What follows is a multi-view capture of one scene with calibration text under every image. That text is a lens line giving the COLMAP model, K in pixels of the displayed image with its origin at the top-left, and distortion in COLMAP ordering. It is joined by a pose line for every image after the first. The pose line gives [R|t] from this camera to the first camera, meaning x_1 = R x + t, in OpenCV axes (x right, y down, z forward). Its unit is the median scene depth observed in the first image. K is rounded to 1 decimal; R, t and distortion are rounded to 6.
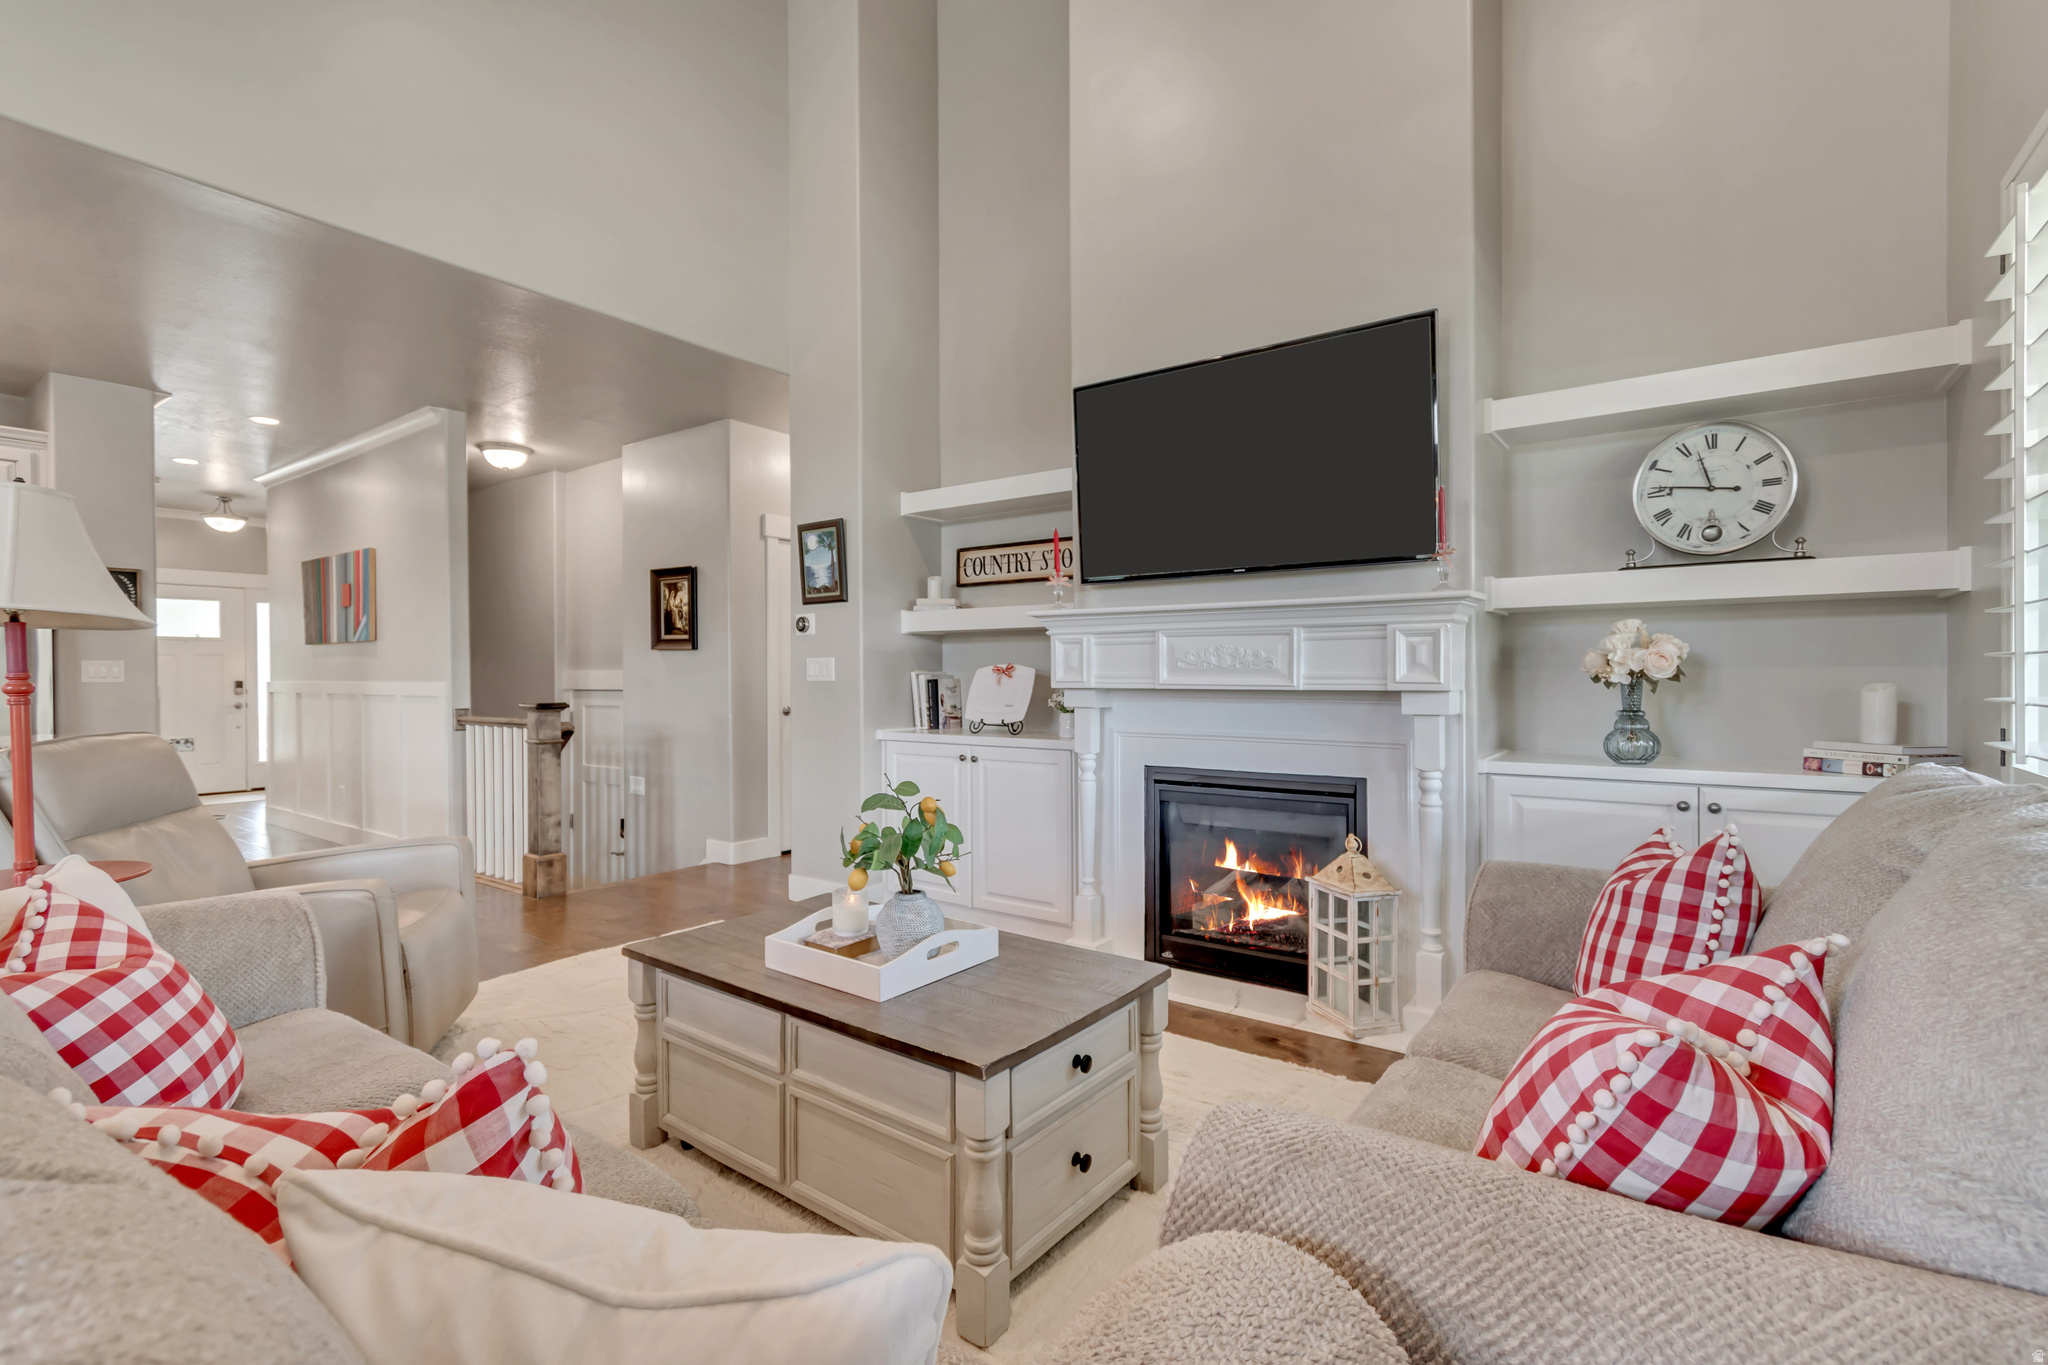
lens RADIAL K [[922.1, 0, 1035.4], [0, 922.1, 684.3], [0, 0, 1]] dist [0.000977, 0.000469]
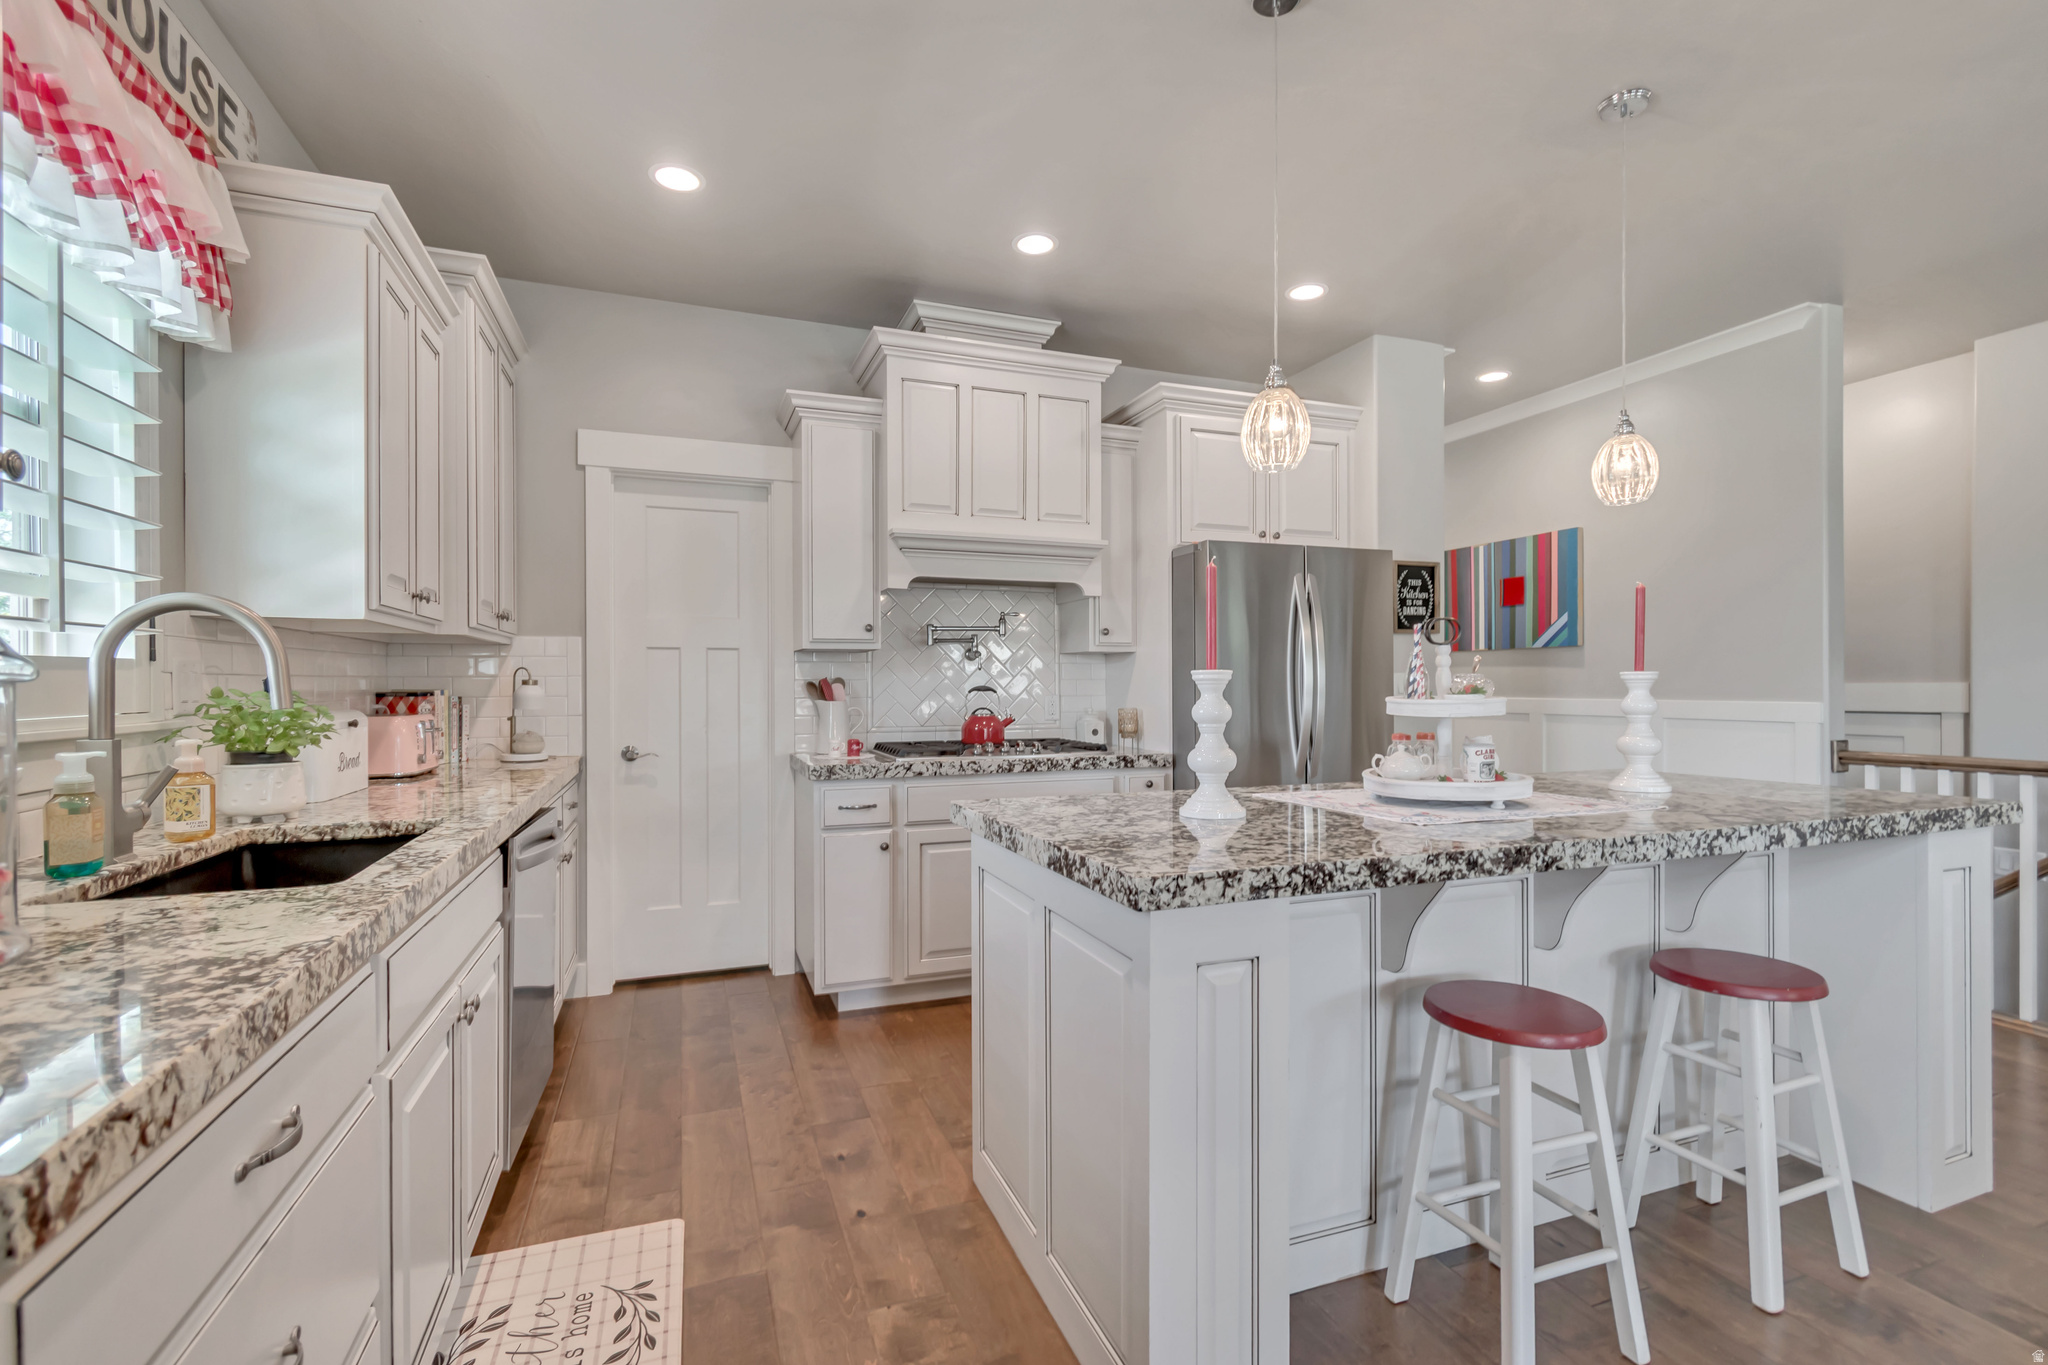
lens RADIAL K [[922.1, 0, 1035.4], [0, 922.1, 684.3], [0, 0, 1]] dist [0.000977, 0.000469]
pose [[0.836439, -0.002145, -0.548055, -0.670999], [-0.003672, 0.999948, -0.009517, -0.005309], [0.548047, 0.009973, 0.836388, 0.093265]]
